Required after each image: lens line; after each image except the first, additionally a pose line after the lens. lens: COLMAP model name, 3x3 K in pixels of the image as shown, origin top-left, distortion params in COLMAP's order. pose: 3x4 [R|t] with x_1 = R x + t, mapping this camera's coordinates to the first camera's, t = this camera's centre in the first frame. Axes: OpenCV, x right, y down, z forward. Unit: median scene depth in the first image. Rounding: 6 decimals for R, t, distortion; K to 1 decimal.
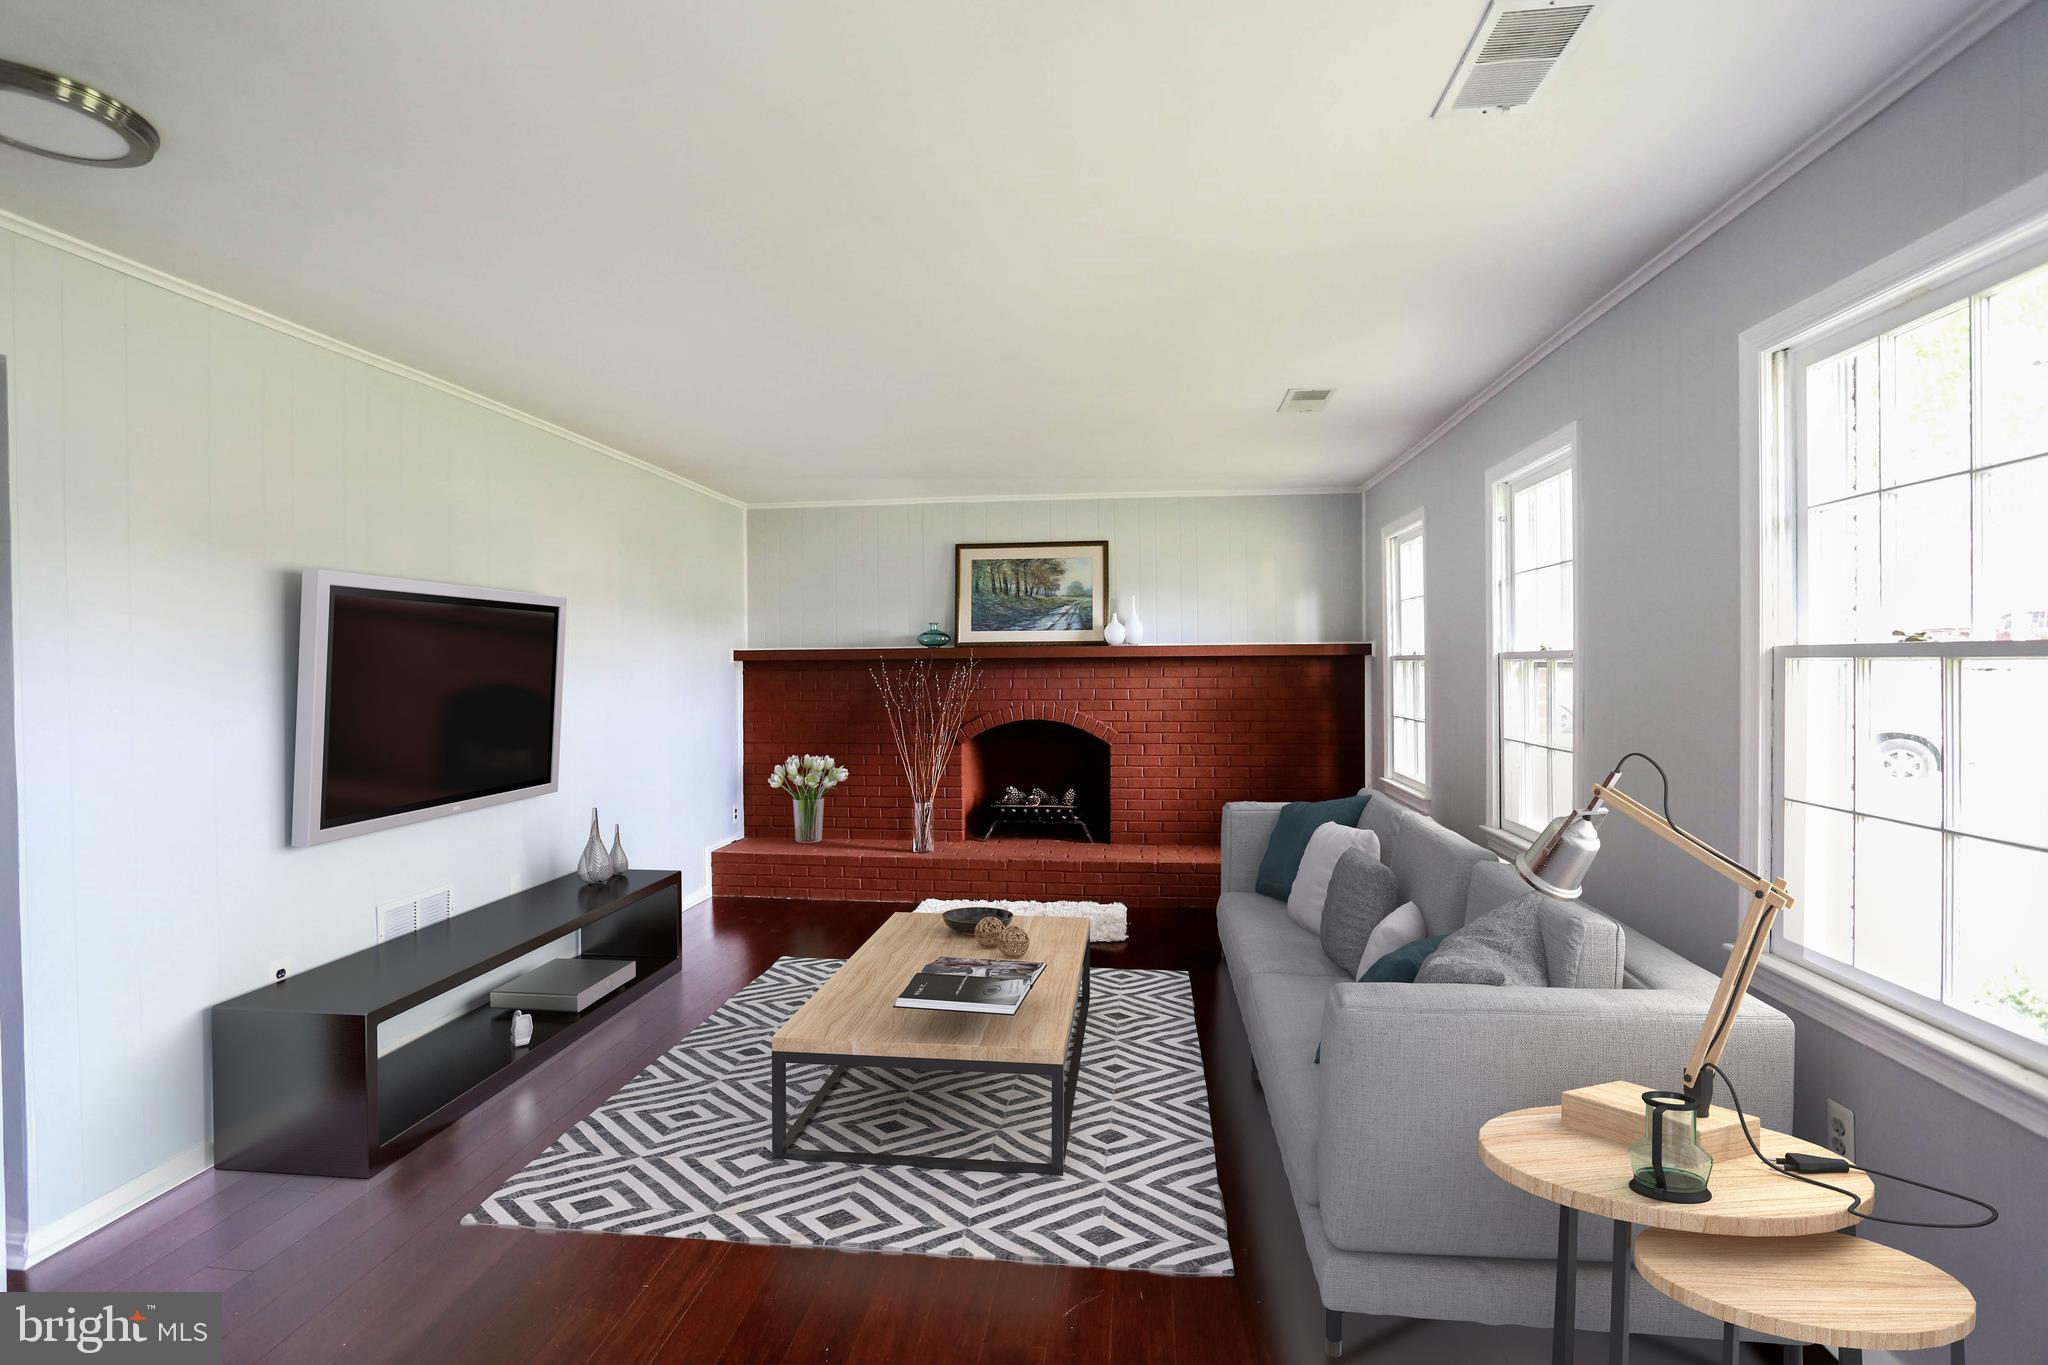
lens RADIAL K [[994.0, 0, 1009.9], [0, 994.0, 676.4], [0, 0, 1]] dist [-0.075426, 0.032328]
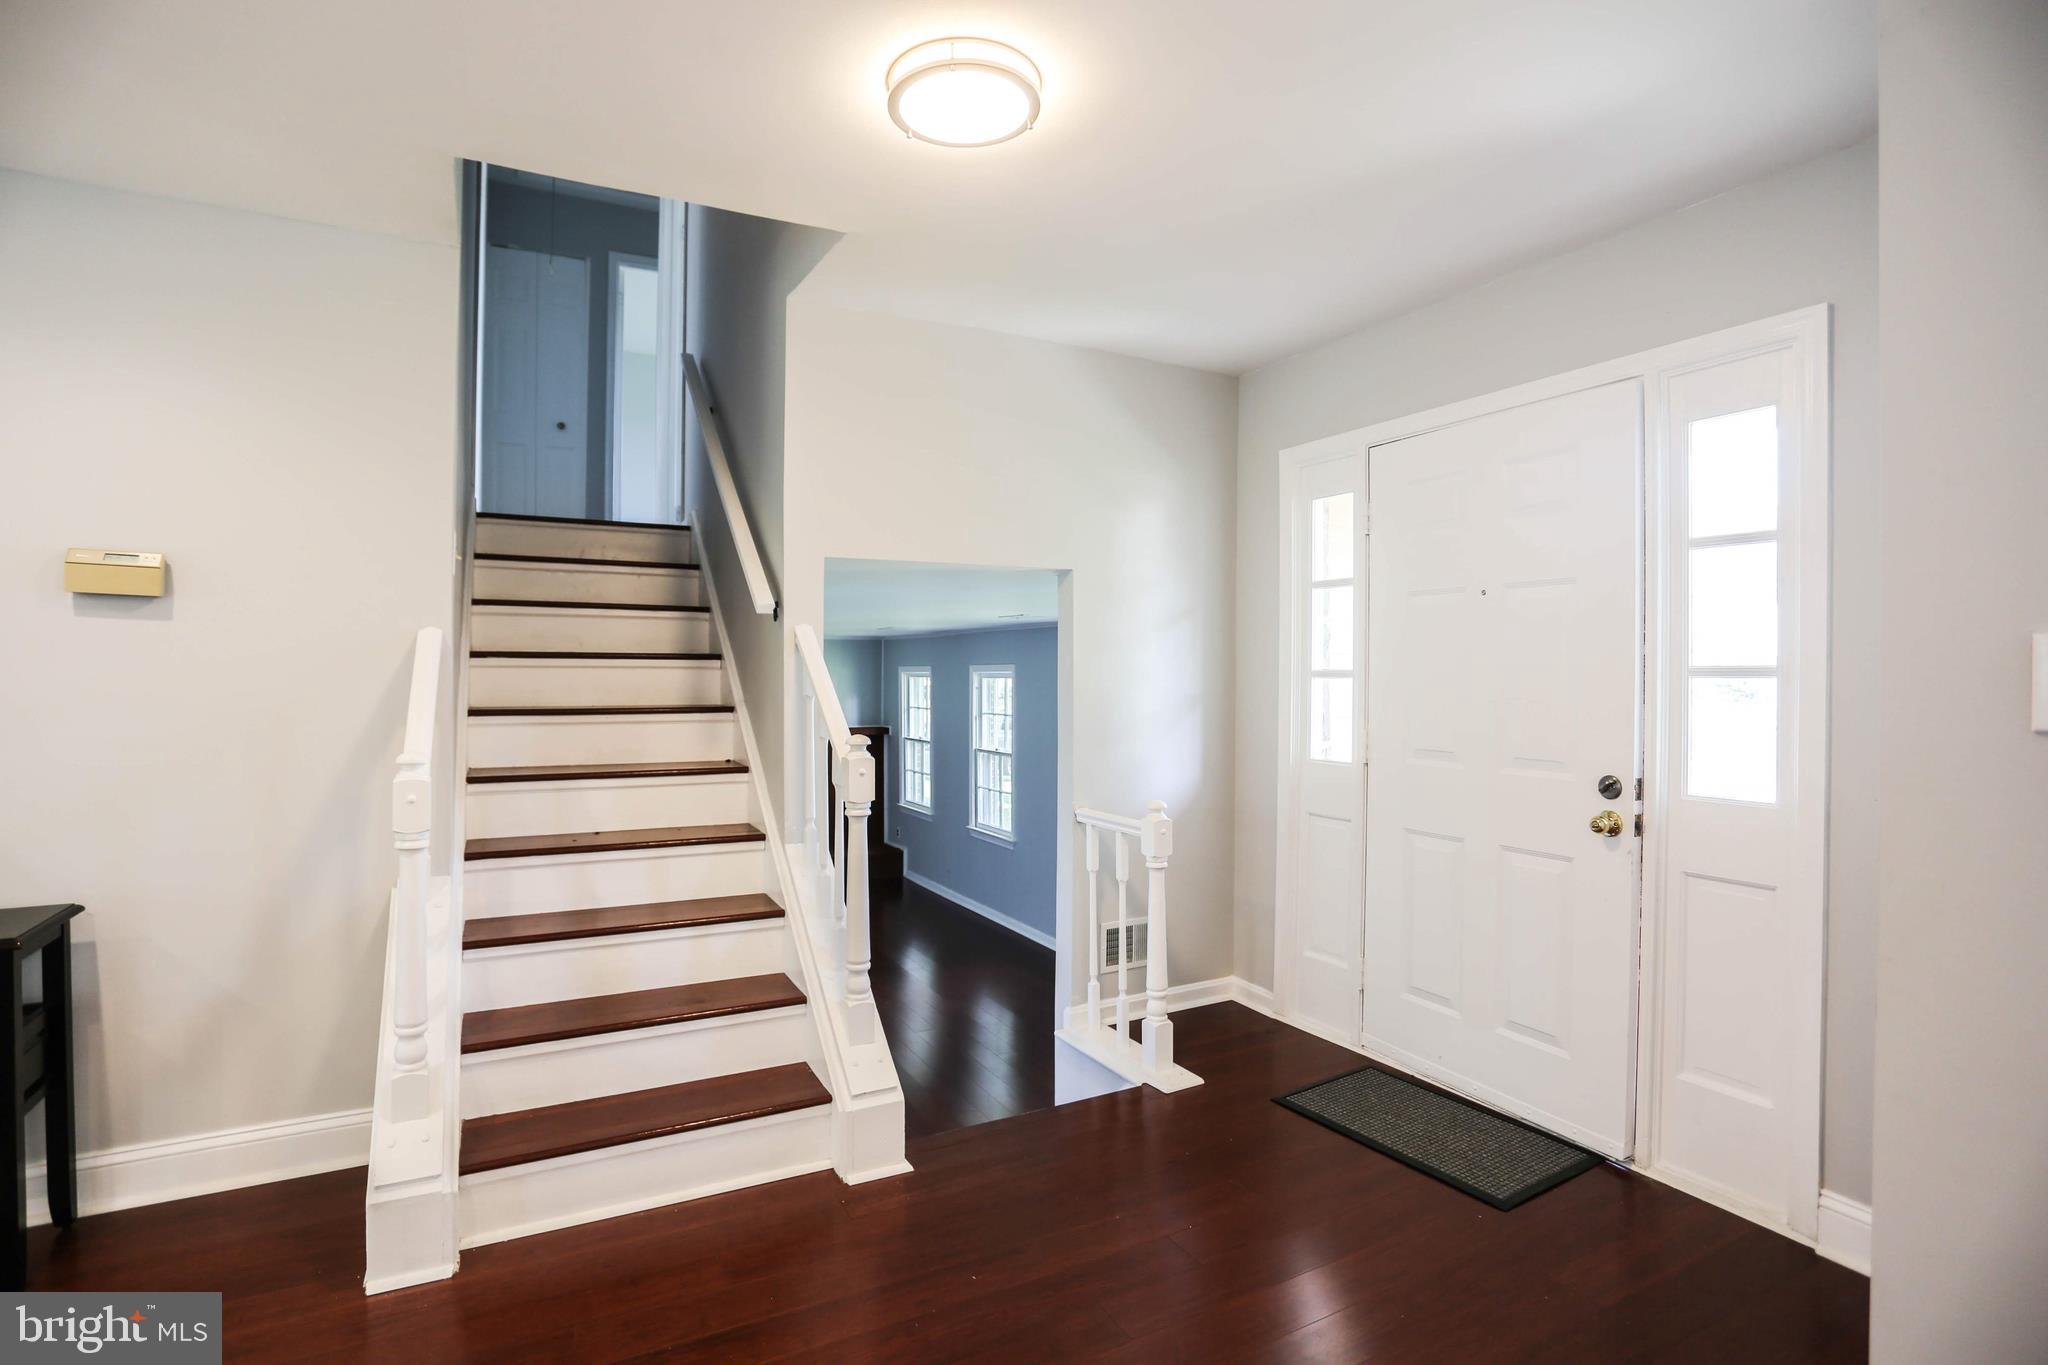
lens RADIAL K [[998.3, 0, 1024.0], [0, 998.3, 682.5], [0, 0, 1]] dist [-0.032464, 0.000807]
pose [[0.809845, 0.004309, 0.586628, -0.460456], [-0.001566, 0.999985, -0.005184, -0.099233], [-0.586642, 0.003280, 0.809840, -0.563278]]
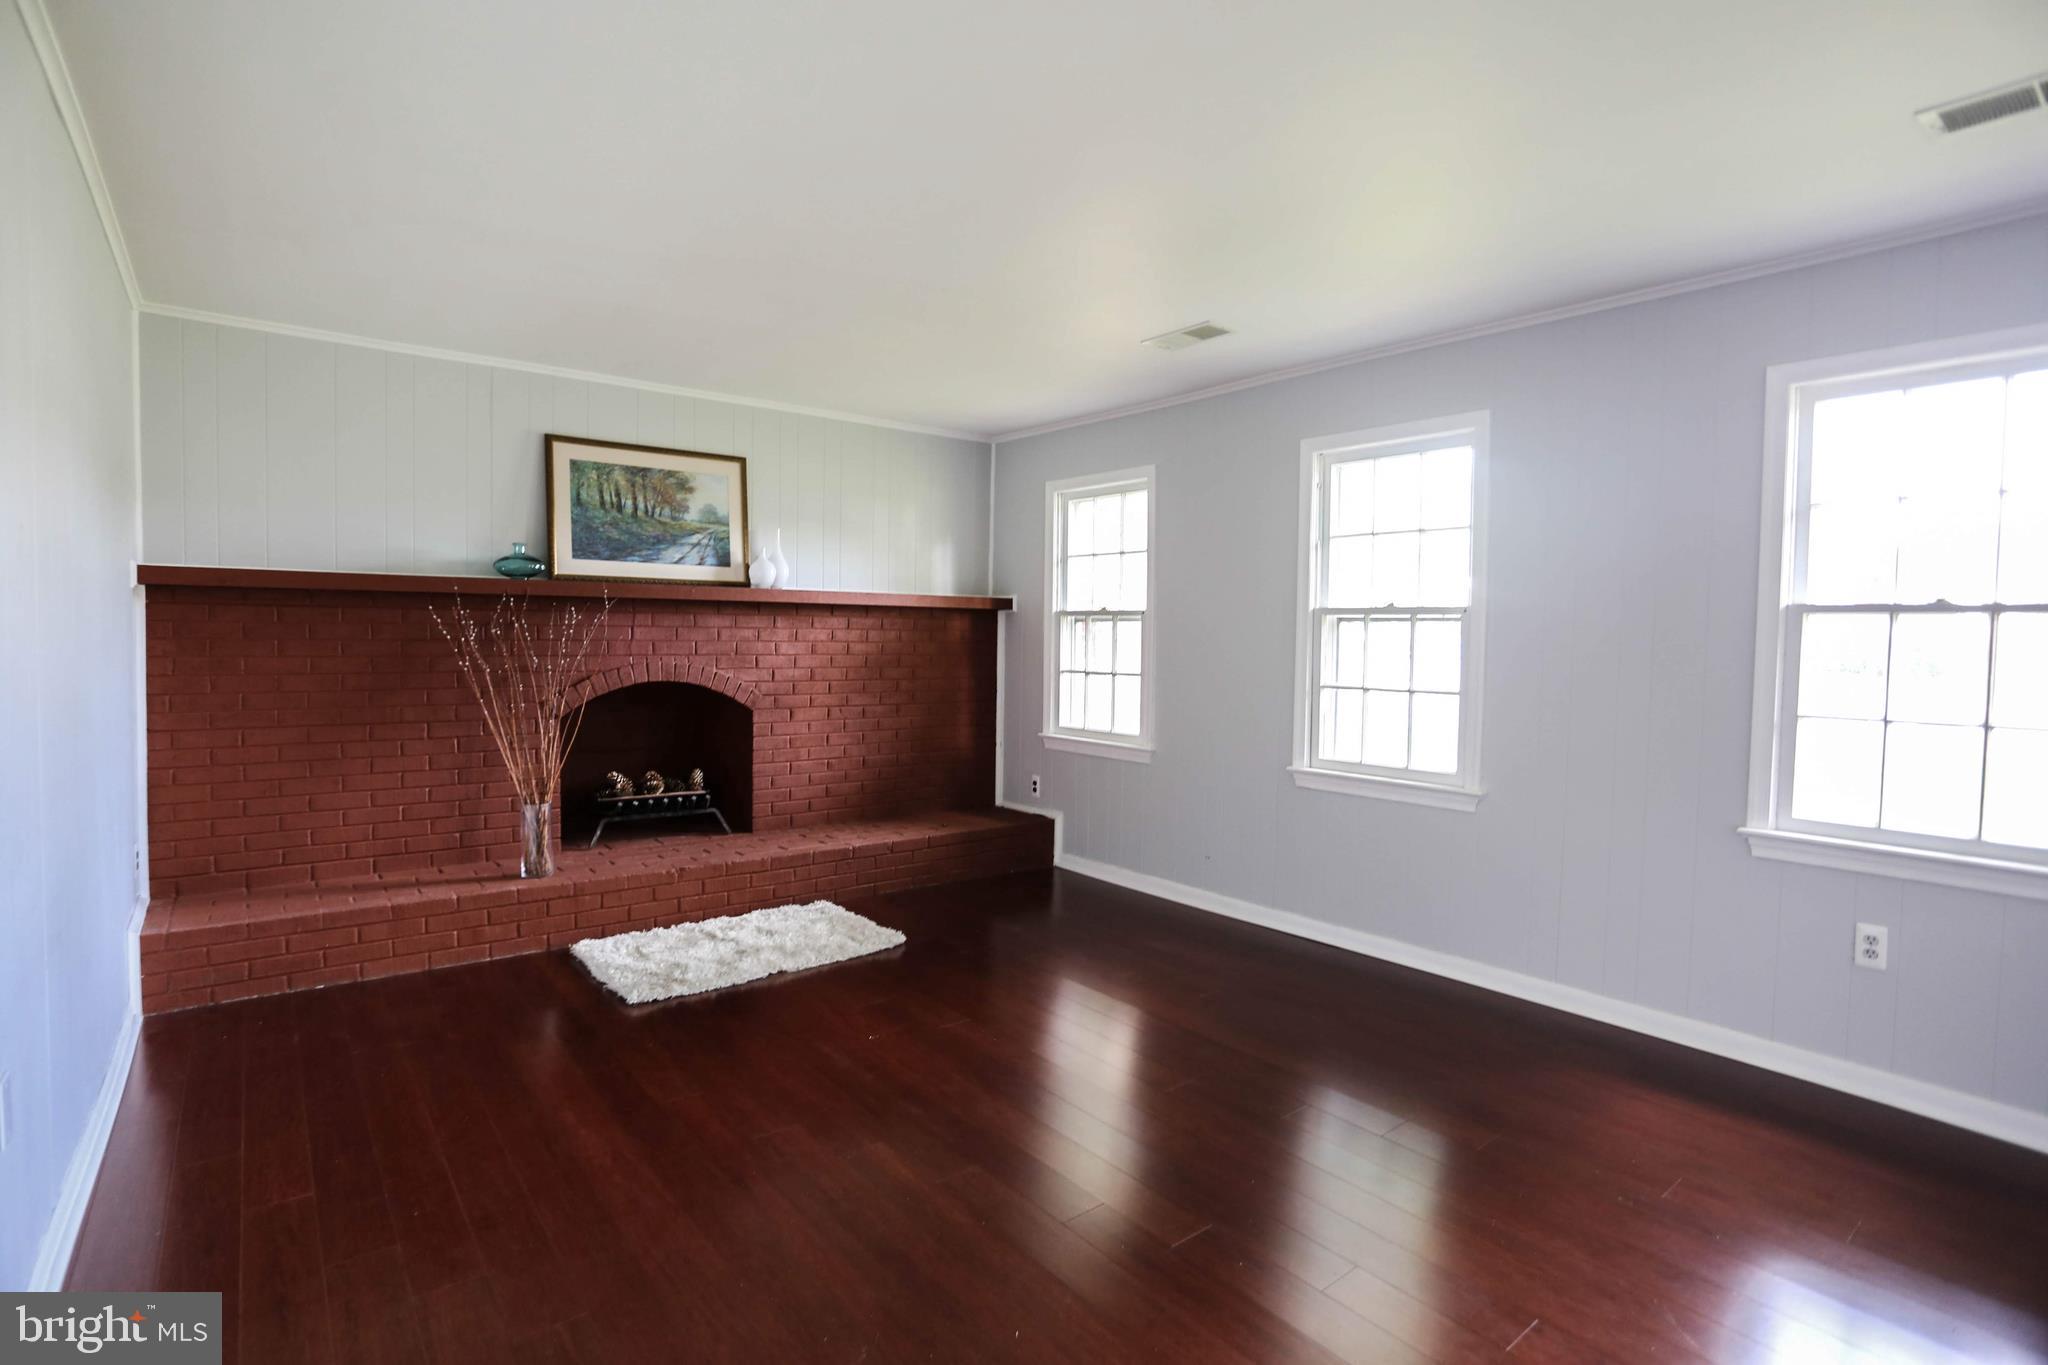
lens RADIAL K [[994.0, 0, 1009.9], [0, 994.0, 676.4], [0, 0, 1]] dist [-0.075426, 0.032328]
pose [[0.700041, -0.013066, 0.713983, -0.325660], [-0.010360, 0.999542, 0.028450, 0.015685], [-0.714027, -0.027314, 0.699585, 0.284182]]
